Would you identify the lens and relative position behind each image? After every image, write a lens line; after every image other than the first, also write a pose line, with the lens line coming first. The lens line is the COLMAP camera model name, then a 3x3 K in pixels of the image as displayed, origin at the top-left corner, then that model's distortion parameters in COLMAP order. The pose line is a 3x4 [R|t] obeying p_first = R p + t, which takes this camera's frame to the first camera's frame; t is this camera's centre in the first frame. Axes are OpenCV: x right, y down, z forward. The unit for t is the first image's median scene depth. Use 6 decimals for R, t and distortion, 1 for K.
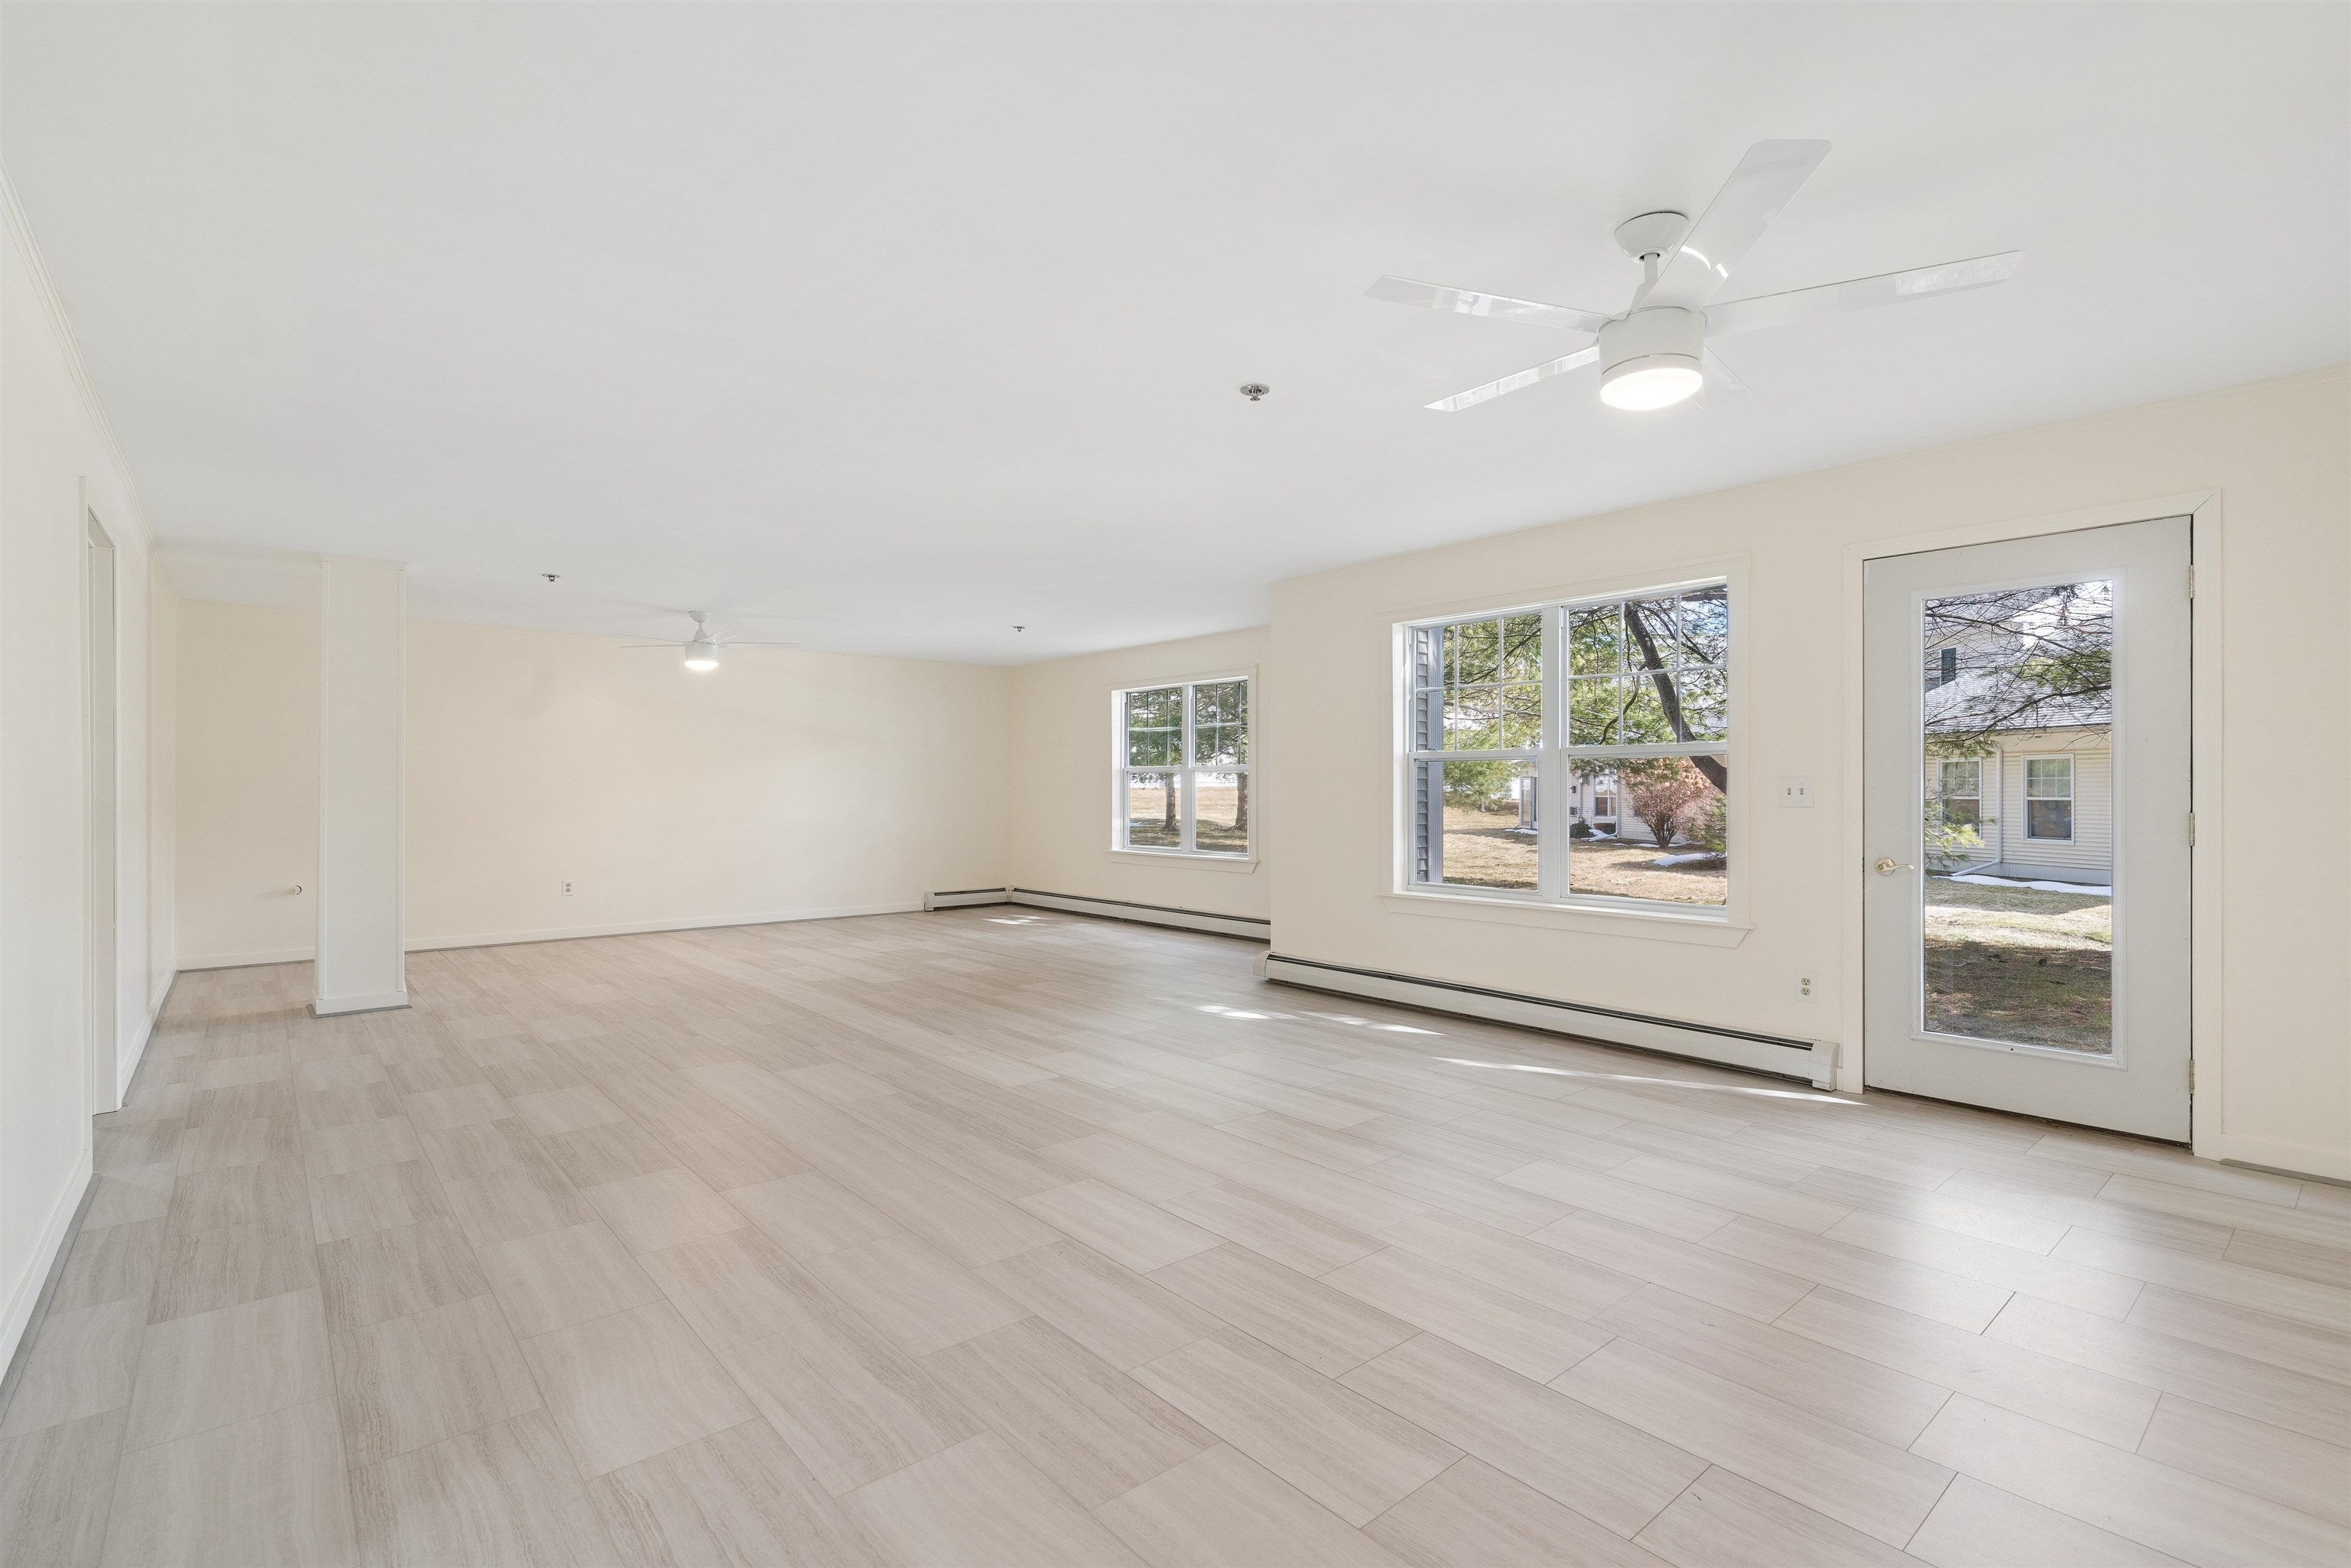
lens RADIAL K [[1065.0, 0, 1171.3], [0, 1065.0, 791.4], [0, 0, 1]] dist [0.002453, -0.000187]
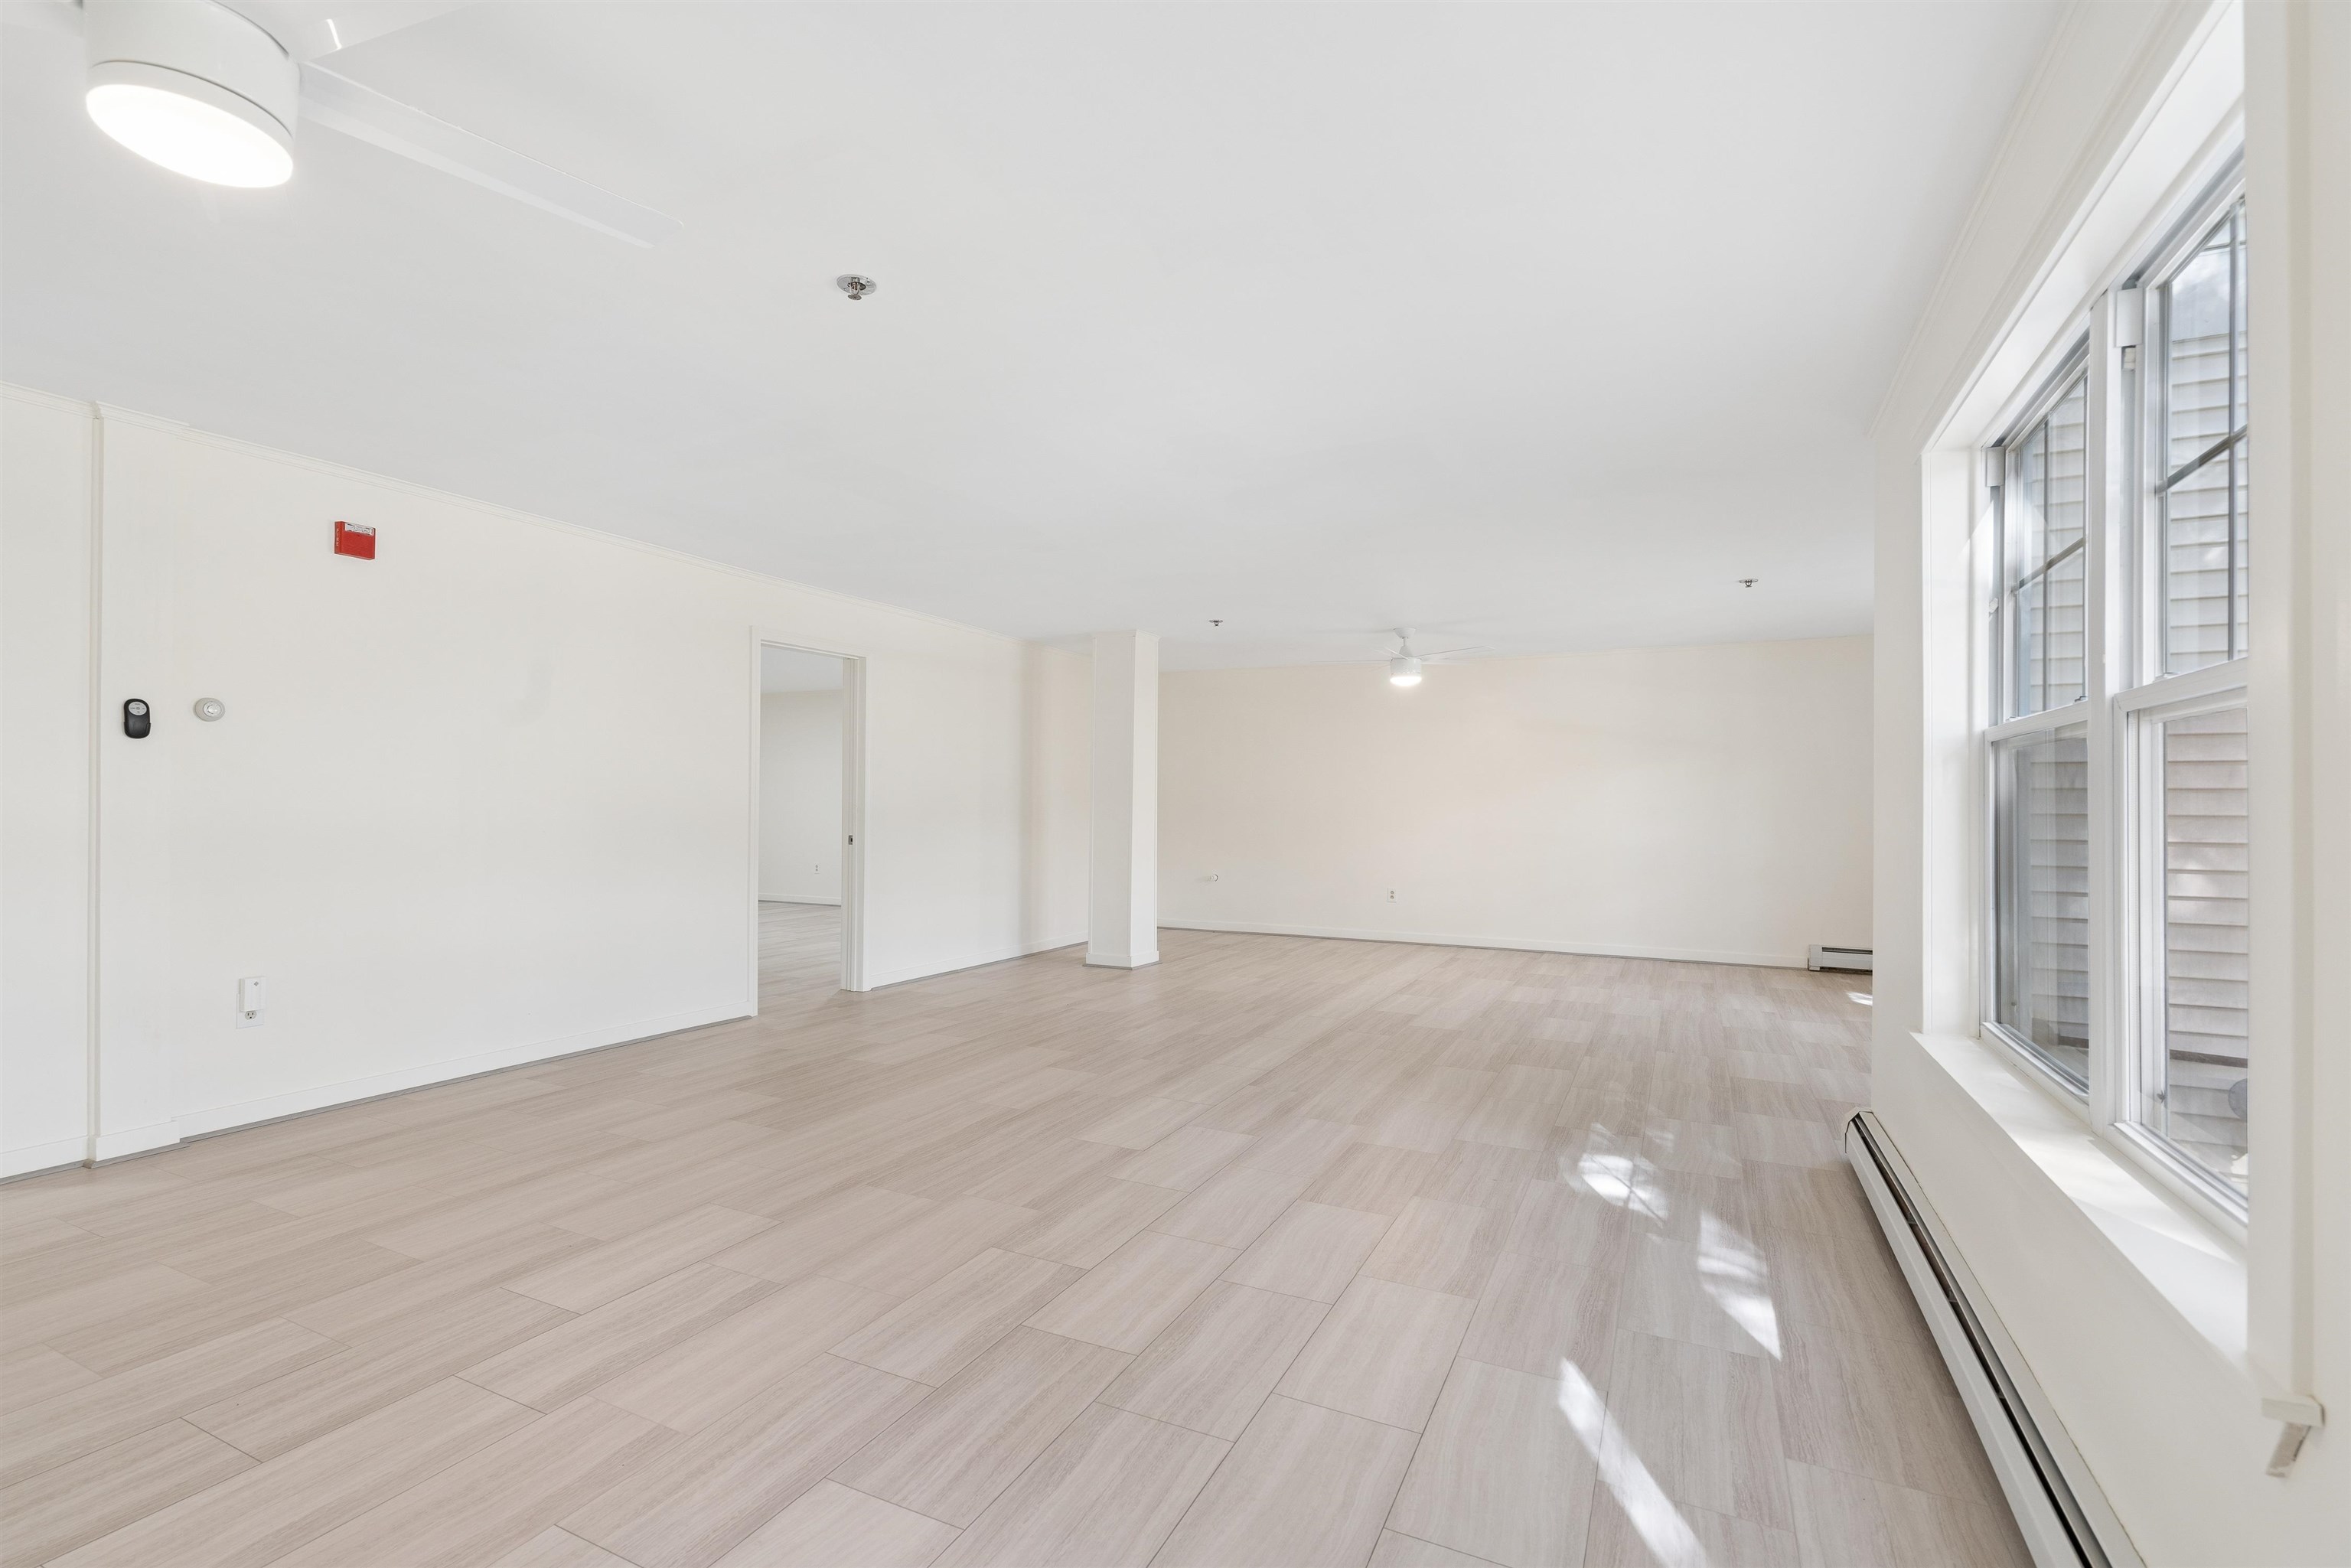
lens RADIAL K [[1065.0, 0, 1171.3], [0, 1065.0, 791.4], [0, 0, 1]] dist [0.002453, -0.000187]
pose [[0.396960, -0.006299, -0.917814, 0.391442], [-0.008826, 0.999904, -0.010679, -0.001567], [0.917793, 0.012339, 0.396867, 0.403787]]
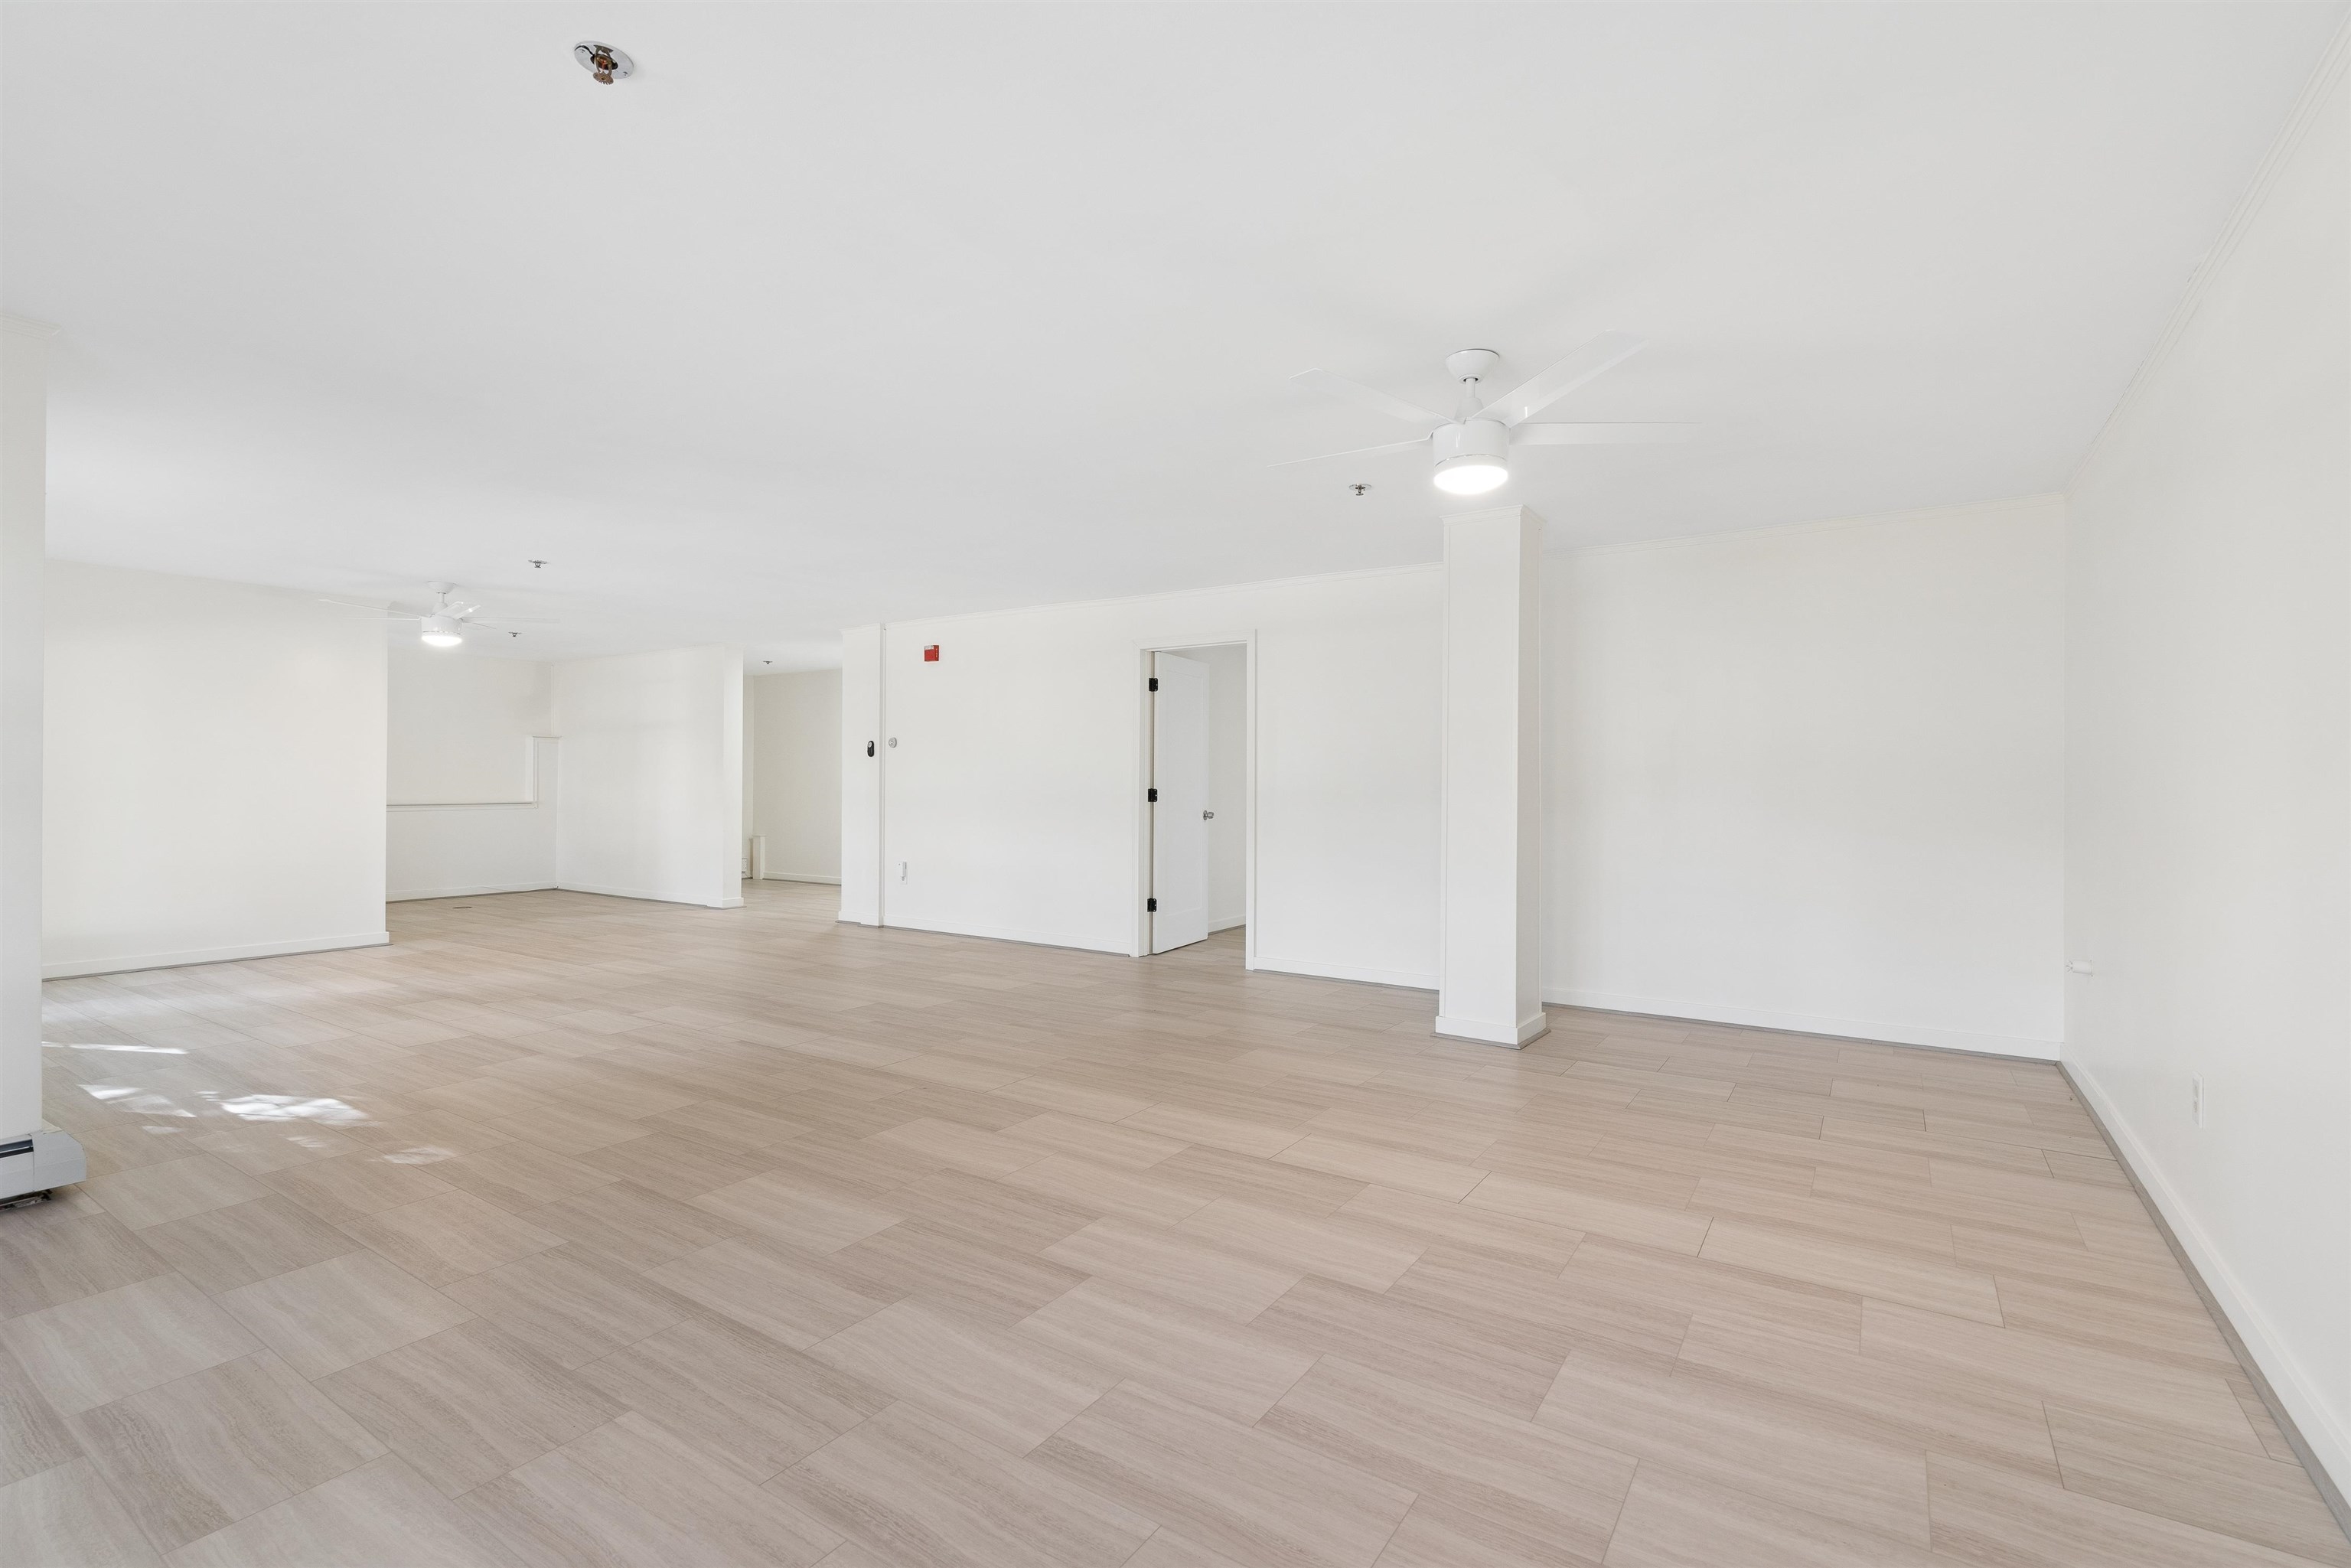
lens RADIAL K [[1065.0, 0, 1171.3], [0, 1065.0, 791.4], [0, 0, 1]] dist [0.002453, -0.000187]
pose [[-0.963972, -0.002489, -0.265991, -0.218802], [-0.005432, 0.999932, 0.010330, -0.002035], [0.265947, 0.011403, -0.963920, 1.370238]]
